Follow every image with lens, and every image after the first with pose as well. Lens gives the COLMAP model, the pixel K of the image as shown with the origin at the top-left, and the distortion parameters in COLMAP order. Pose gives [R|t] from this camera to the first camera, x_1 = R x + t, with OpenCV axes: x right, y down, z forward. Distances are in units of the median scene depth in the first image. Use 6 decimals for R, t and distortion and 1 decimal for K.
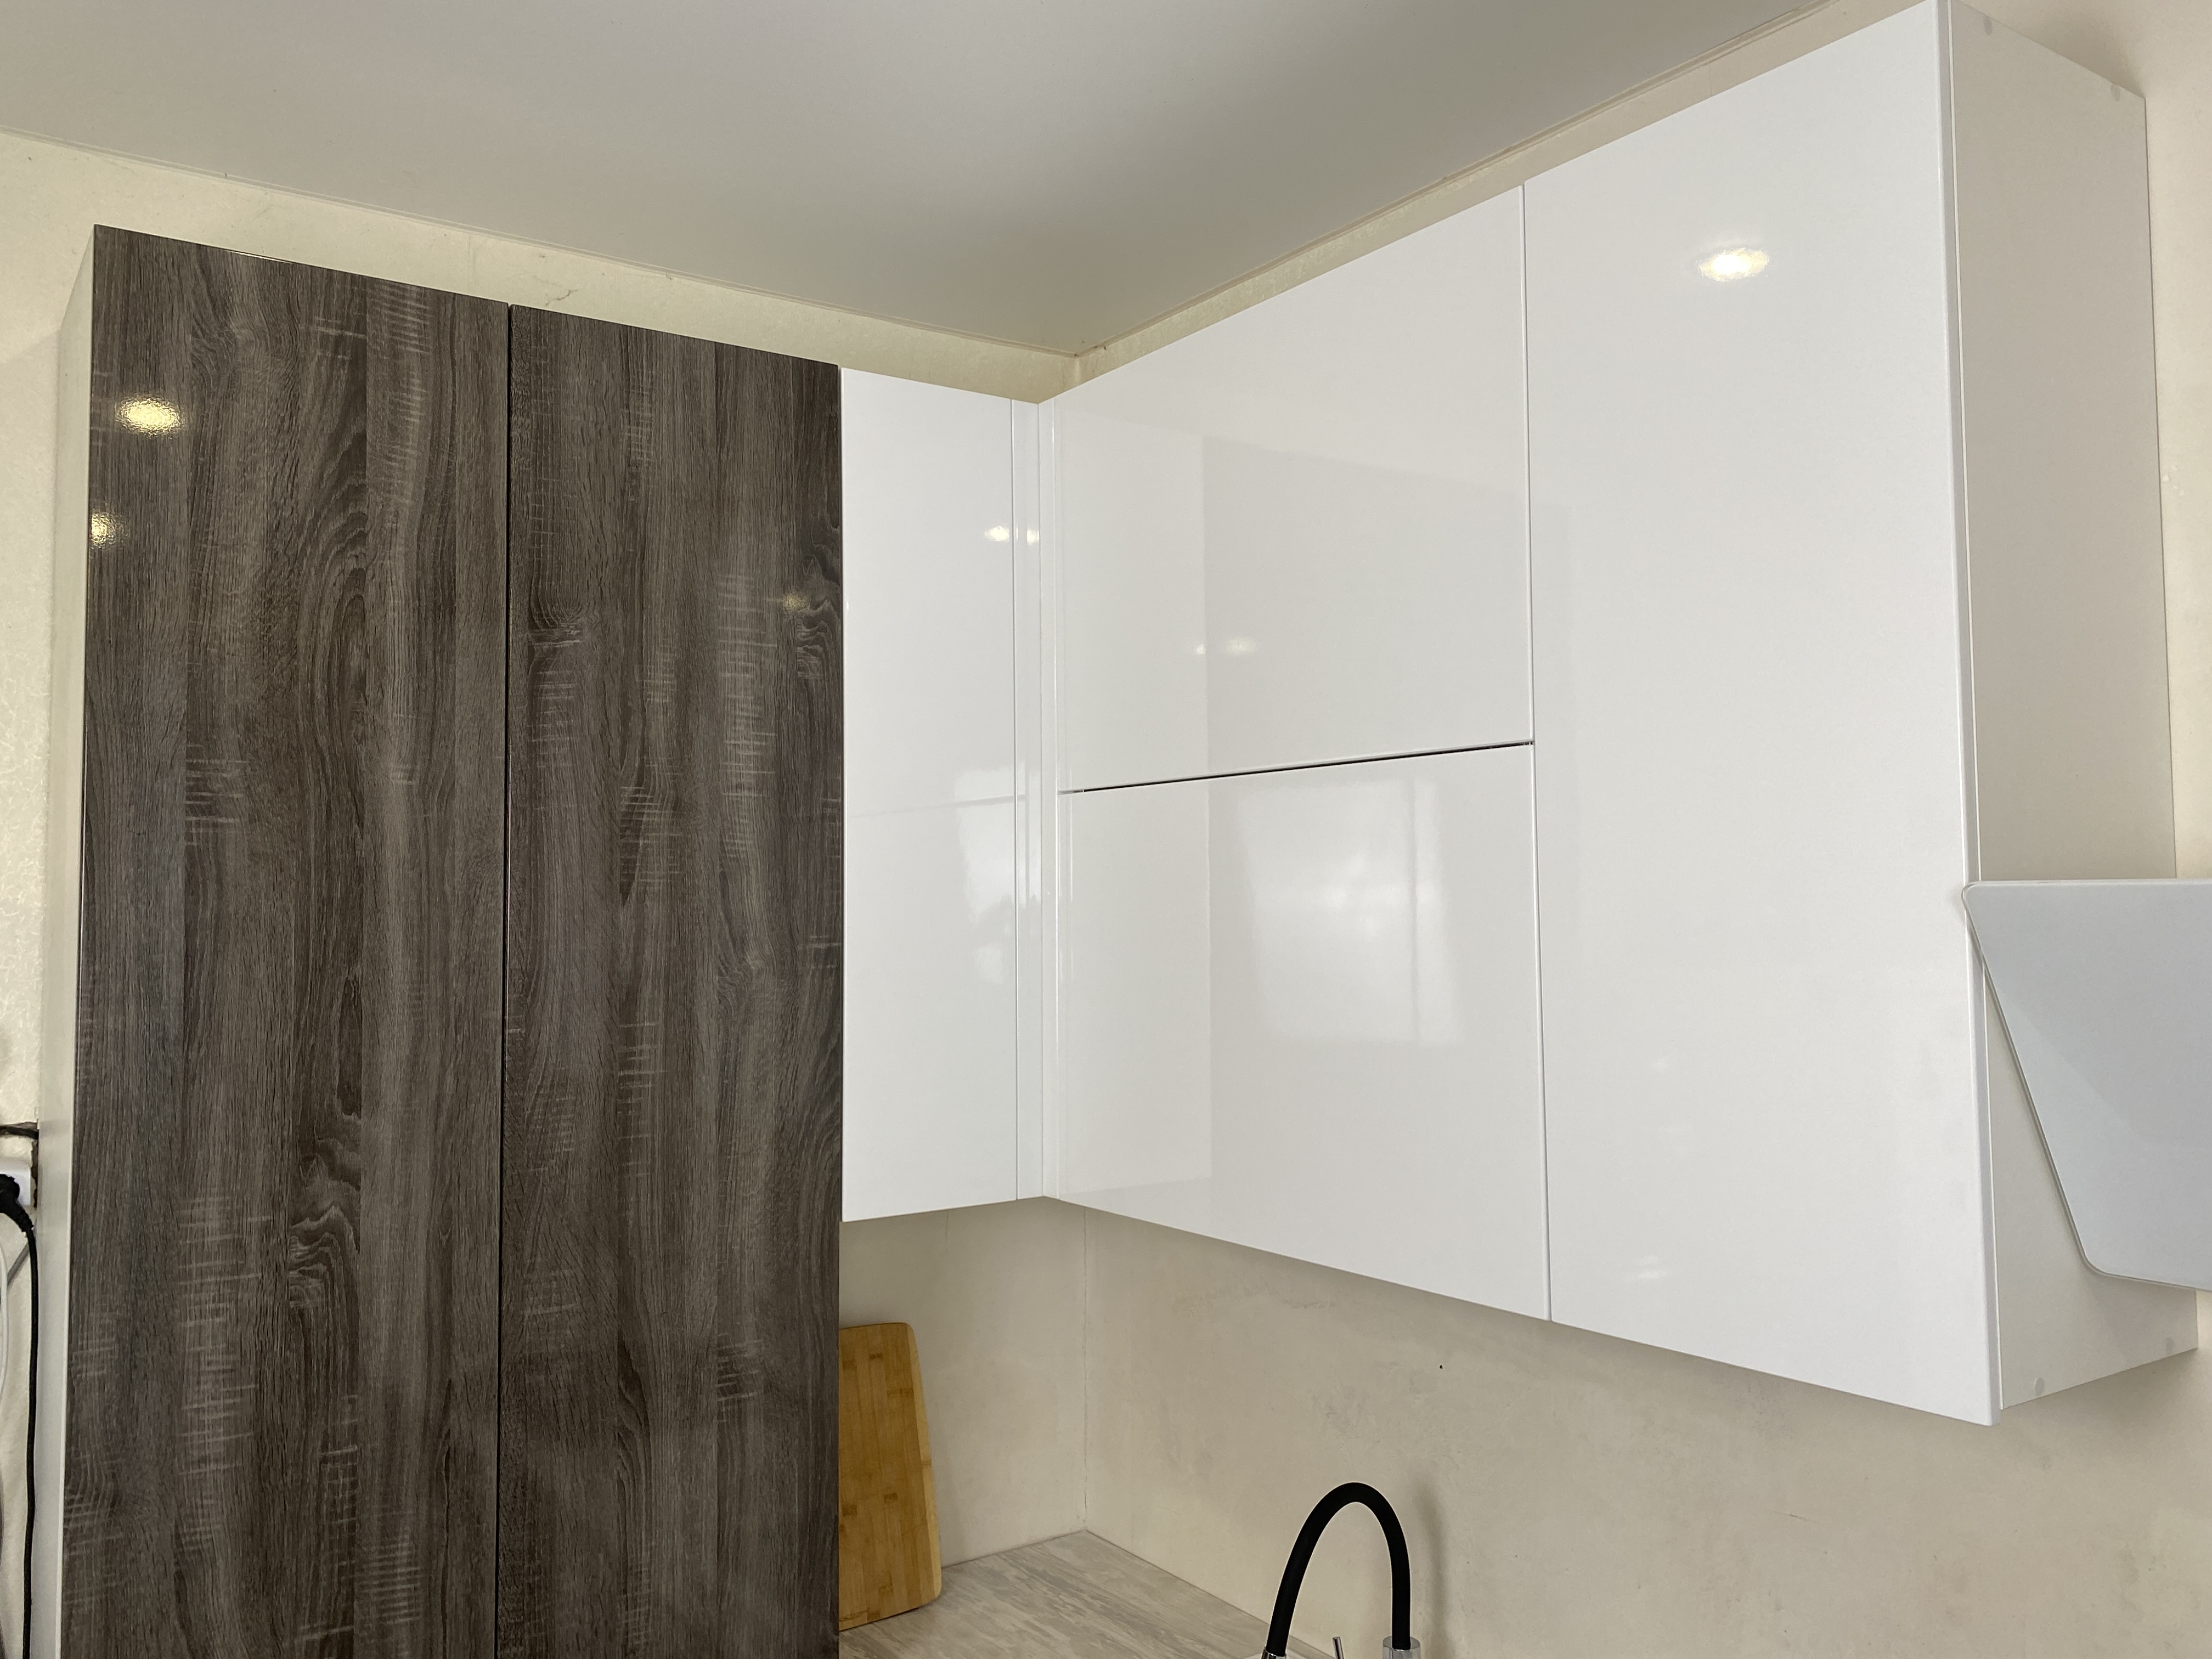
lens RADIAL K [[1745.4, 0, 1104.4], [0, 1745.4, 792.8], [0, 0, 1]] dist [0.005266, 0.002307]
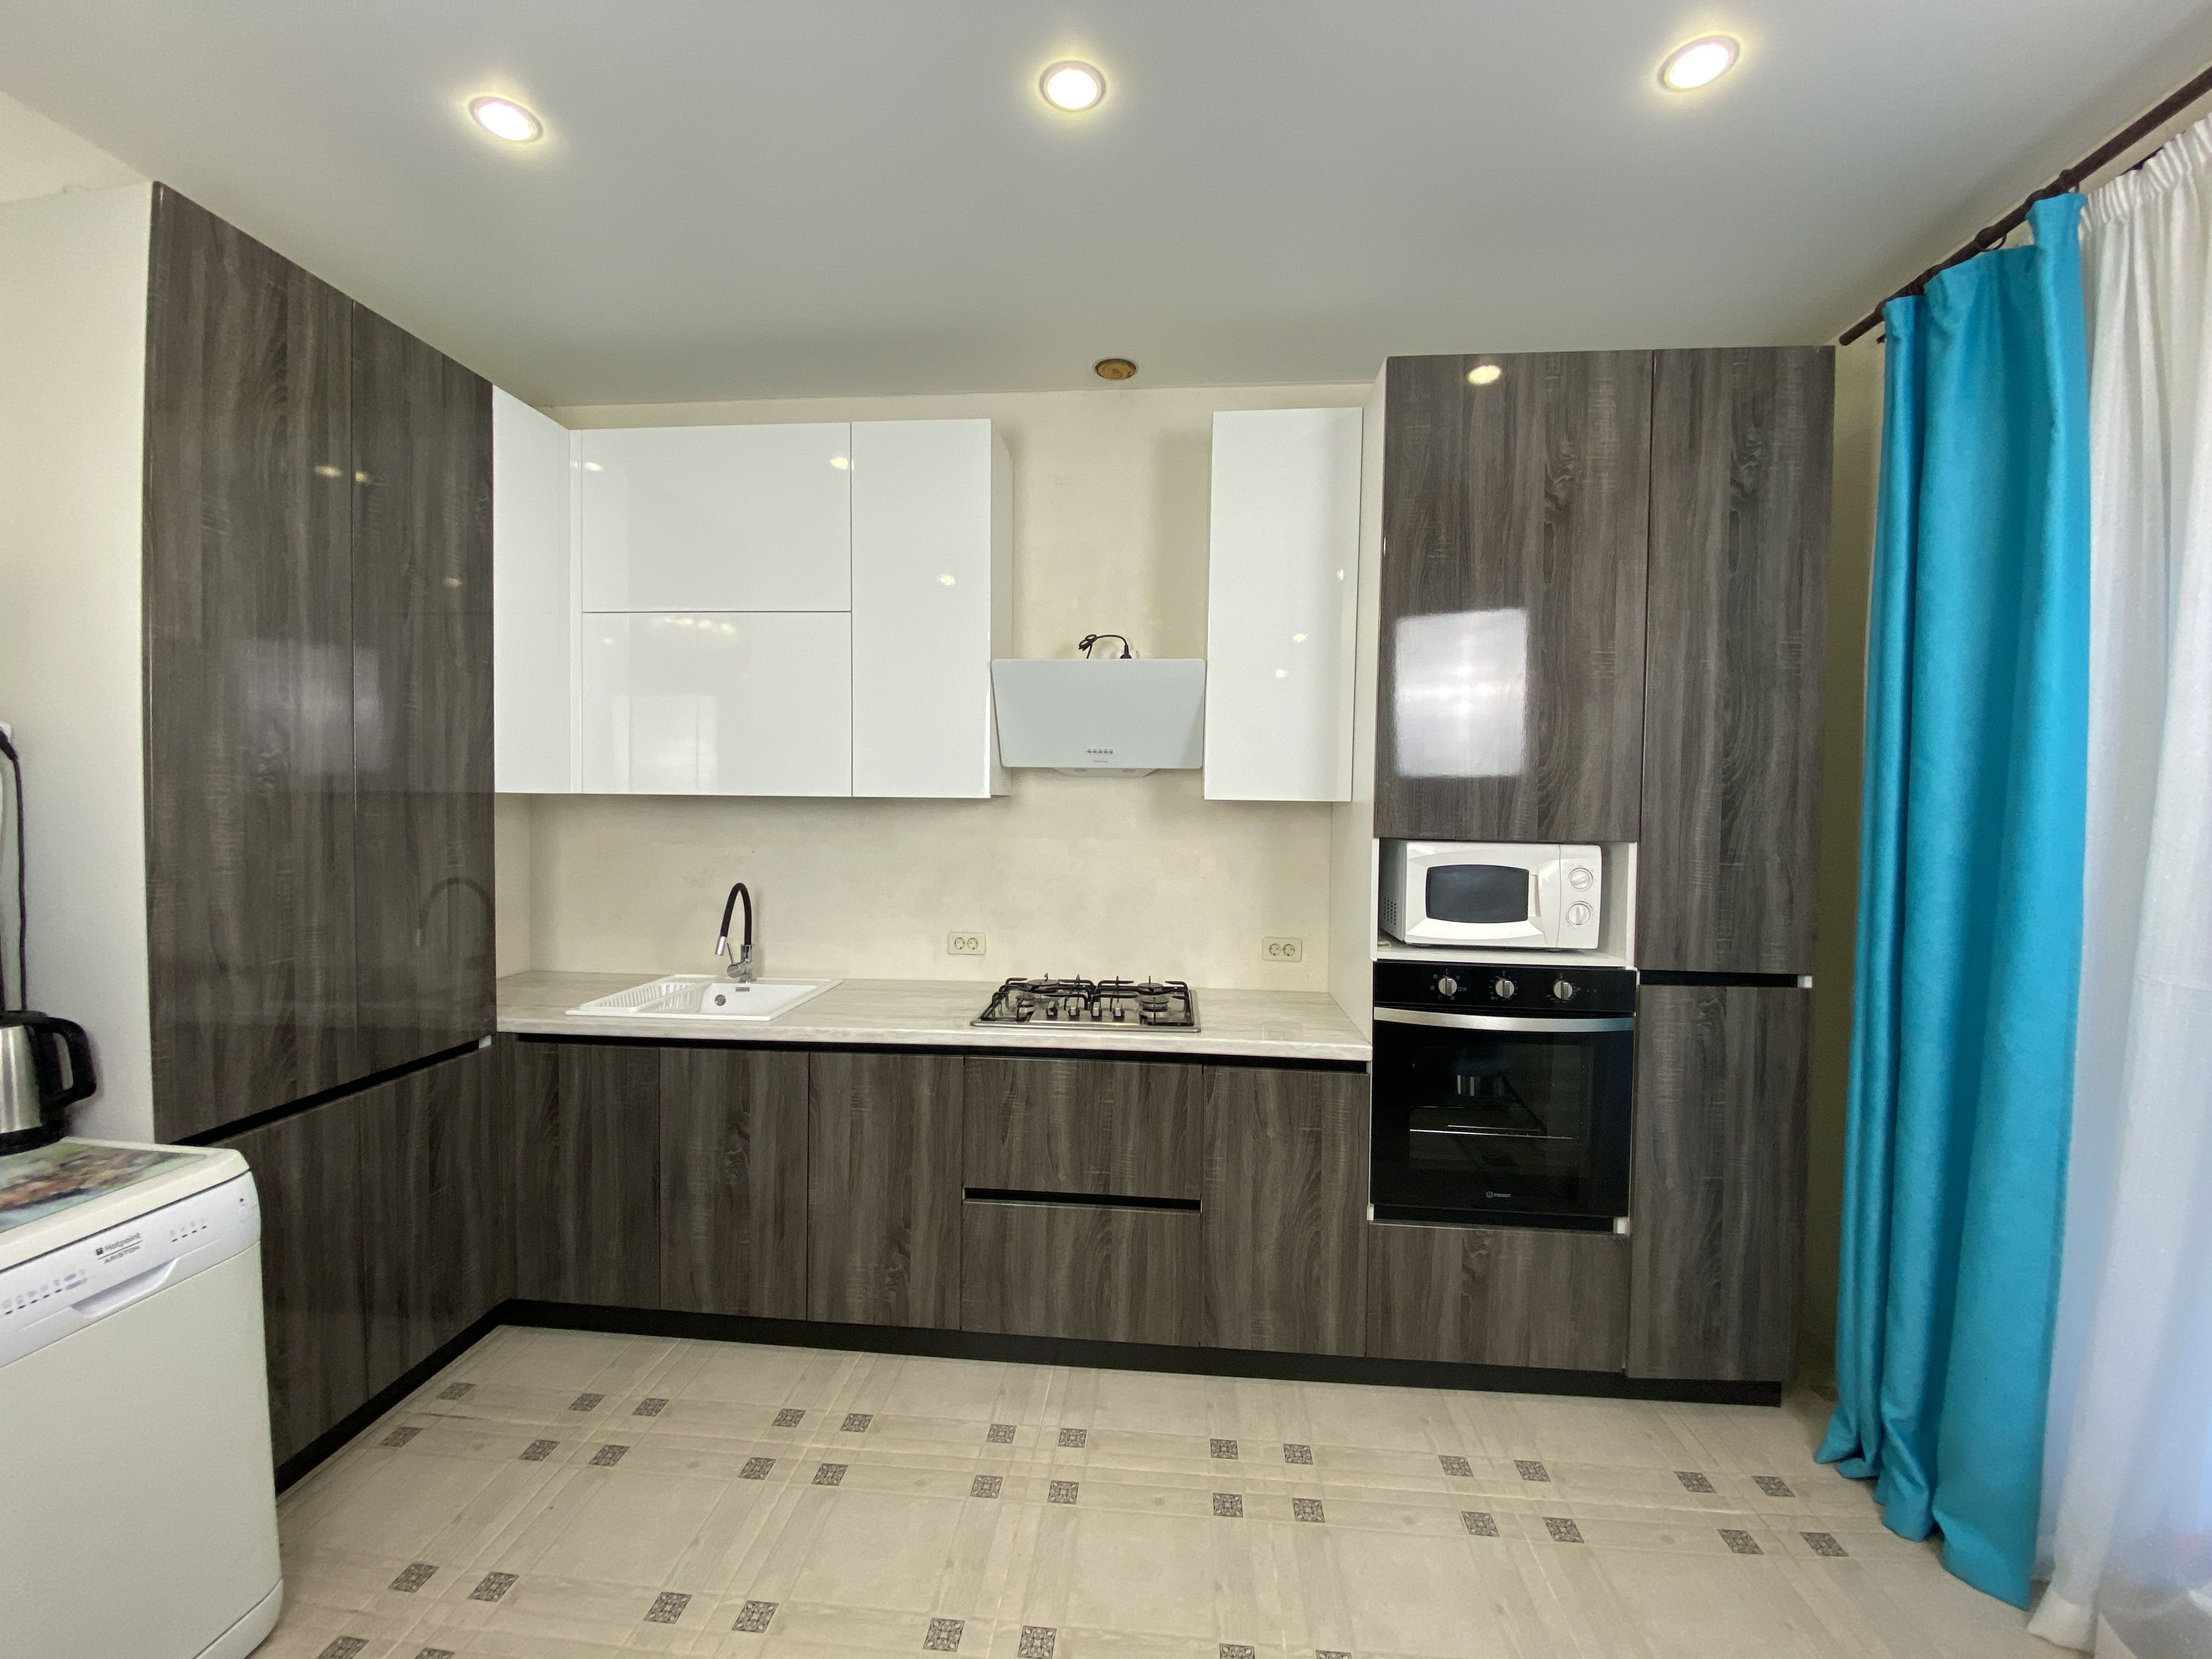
lens RADIAL K [[915.0, 0, 1106.0], [0, 915.0, 829.5], [0, 0, 1]] dist [0.002208, -0.014906]
pose [[0.640471, -0.003869, 0.767973, -0.611660], [-0.062538, 0.996404, 0.057175, 0.207725], [-0.765432, -0.084646, 0.637926, -0.342228]]
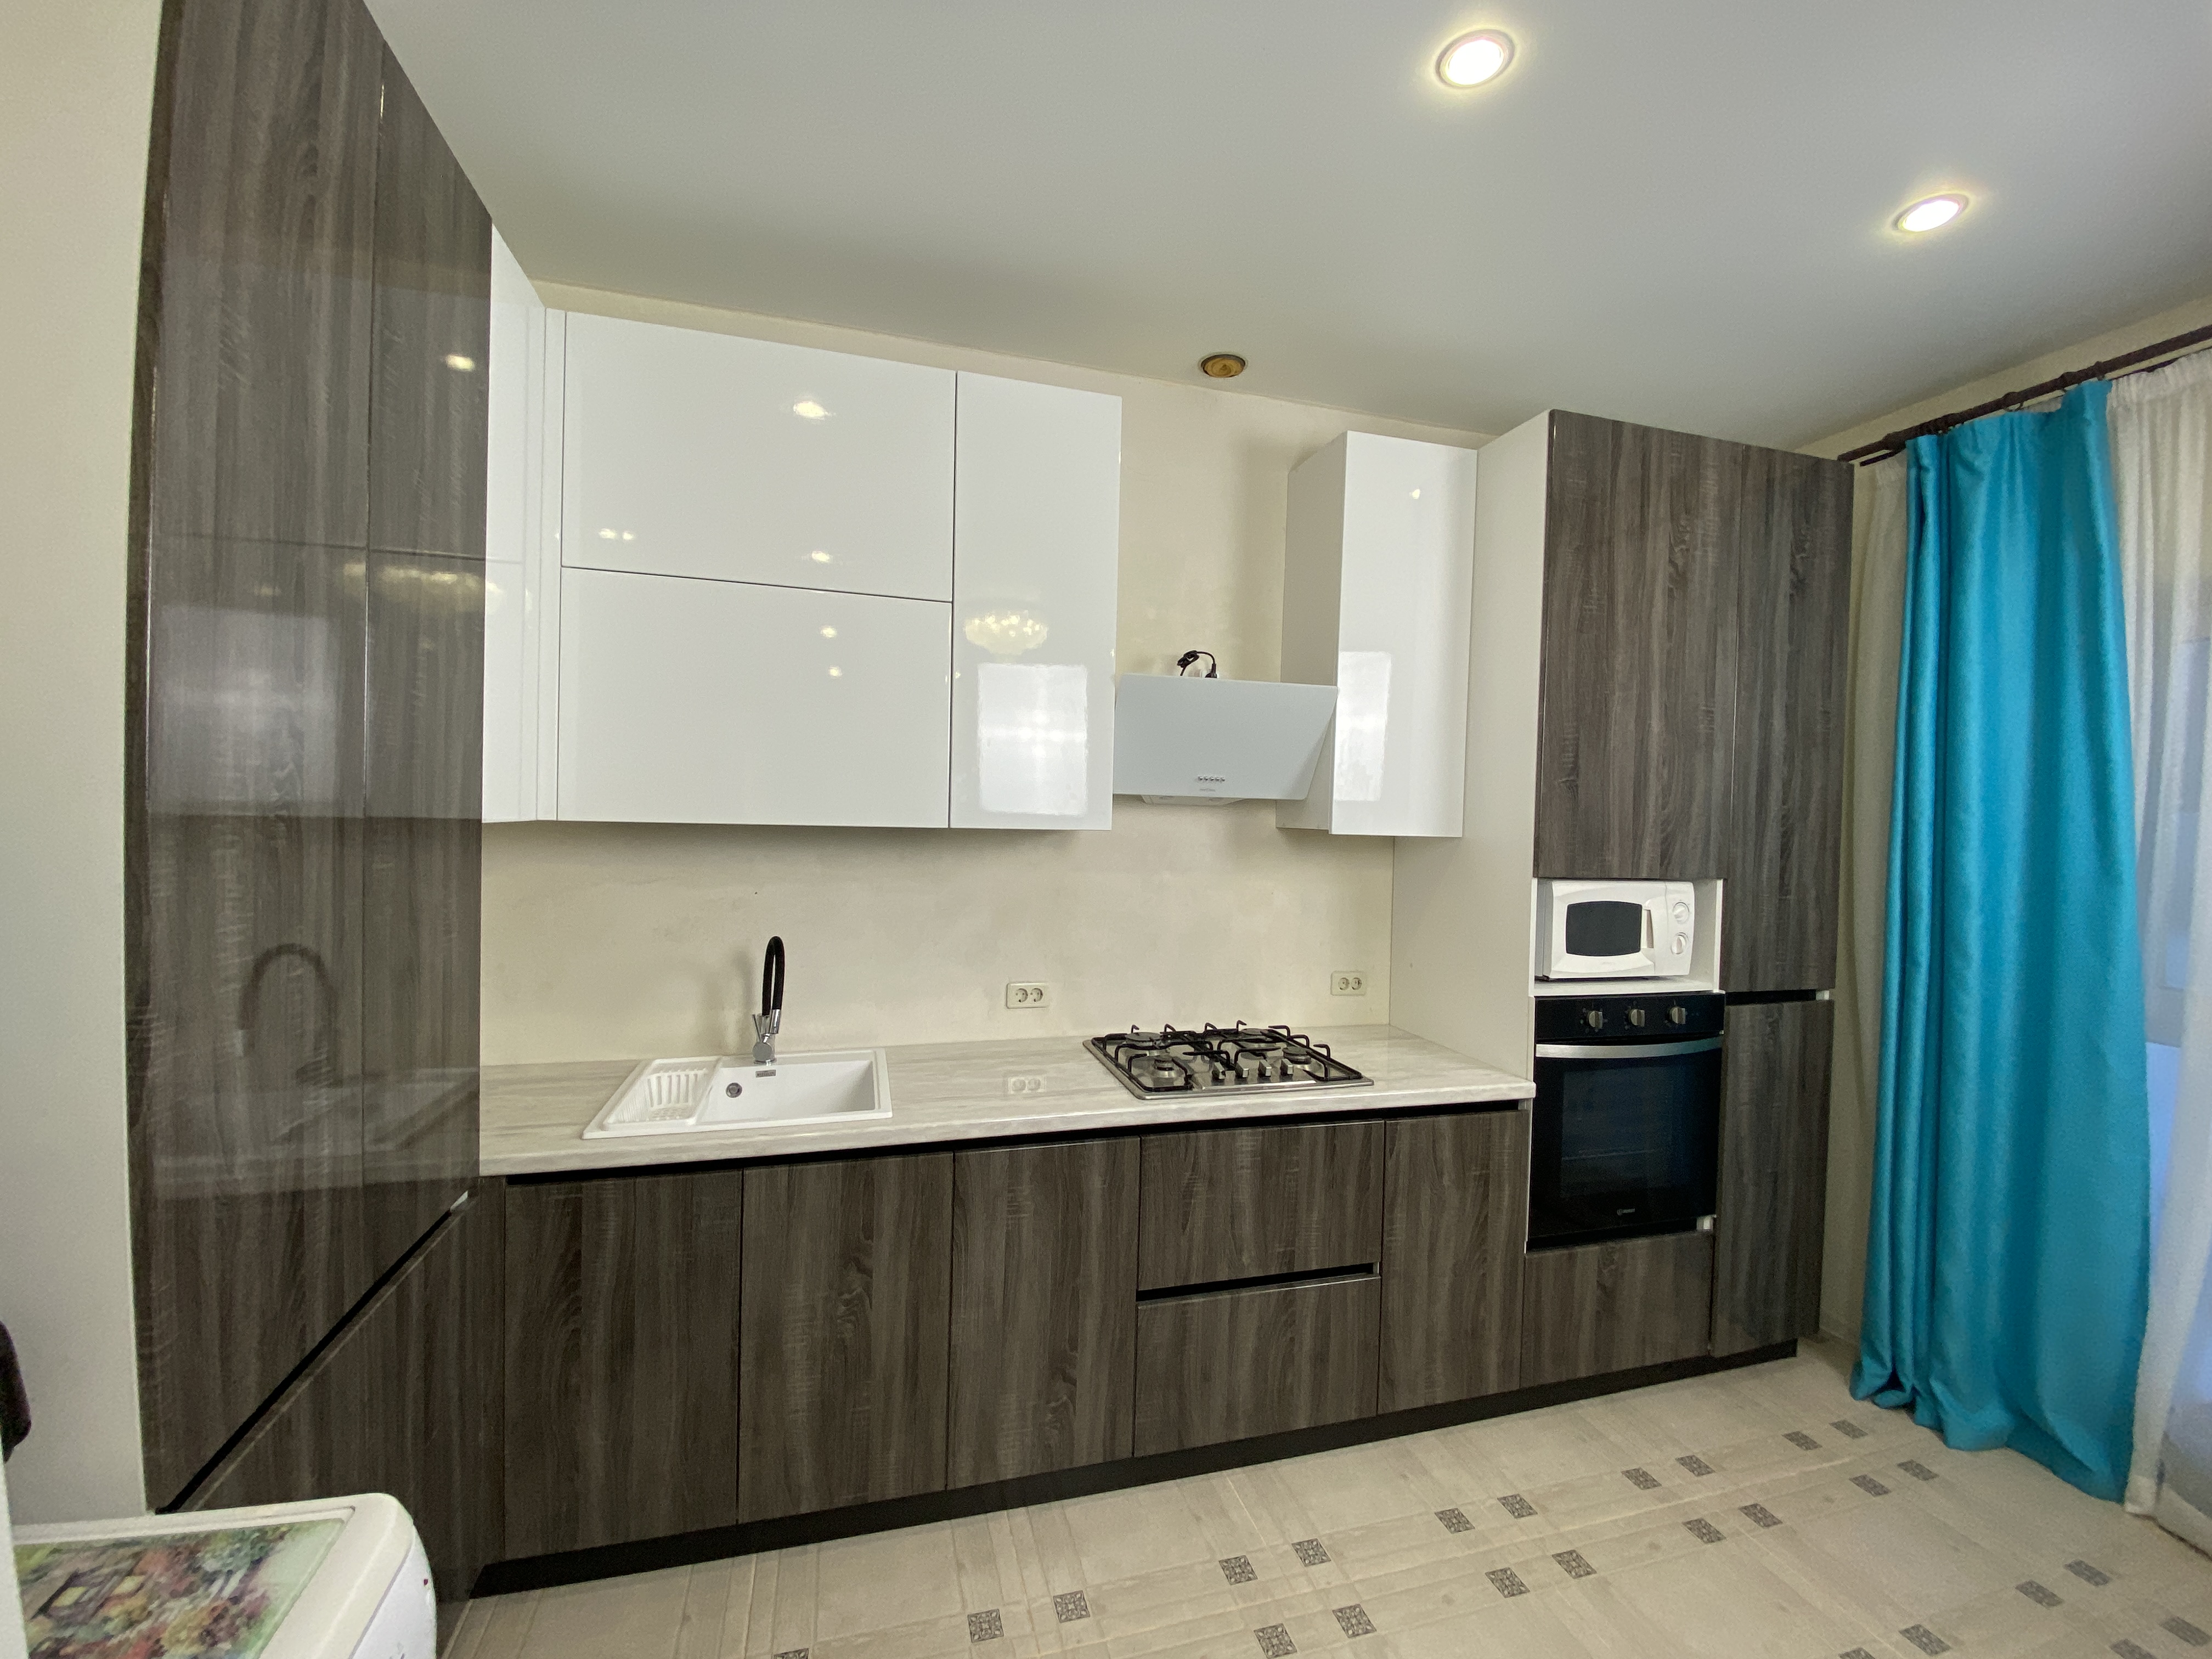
lens RADIAL K [[915.0, 0, 1106.0], [0, 915.0, 829.5], [0, 0, 1]] dist [0.002208, -0.014906]
pose [[0.322728, 0.001405, 0.946491, -0.806016], [-0.083889, 0.996106, 0.027125, 0.216072], [-0.942767, -0.088155, 0.321589, 0.308703]]
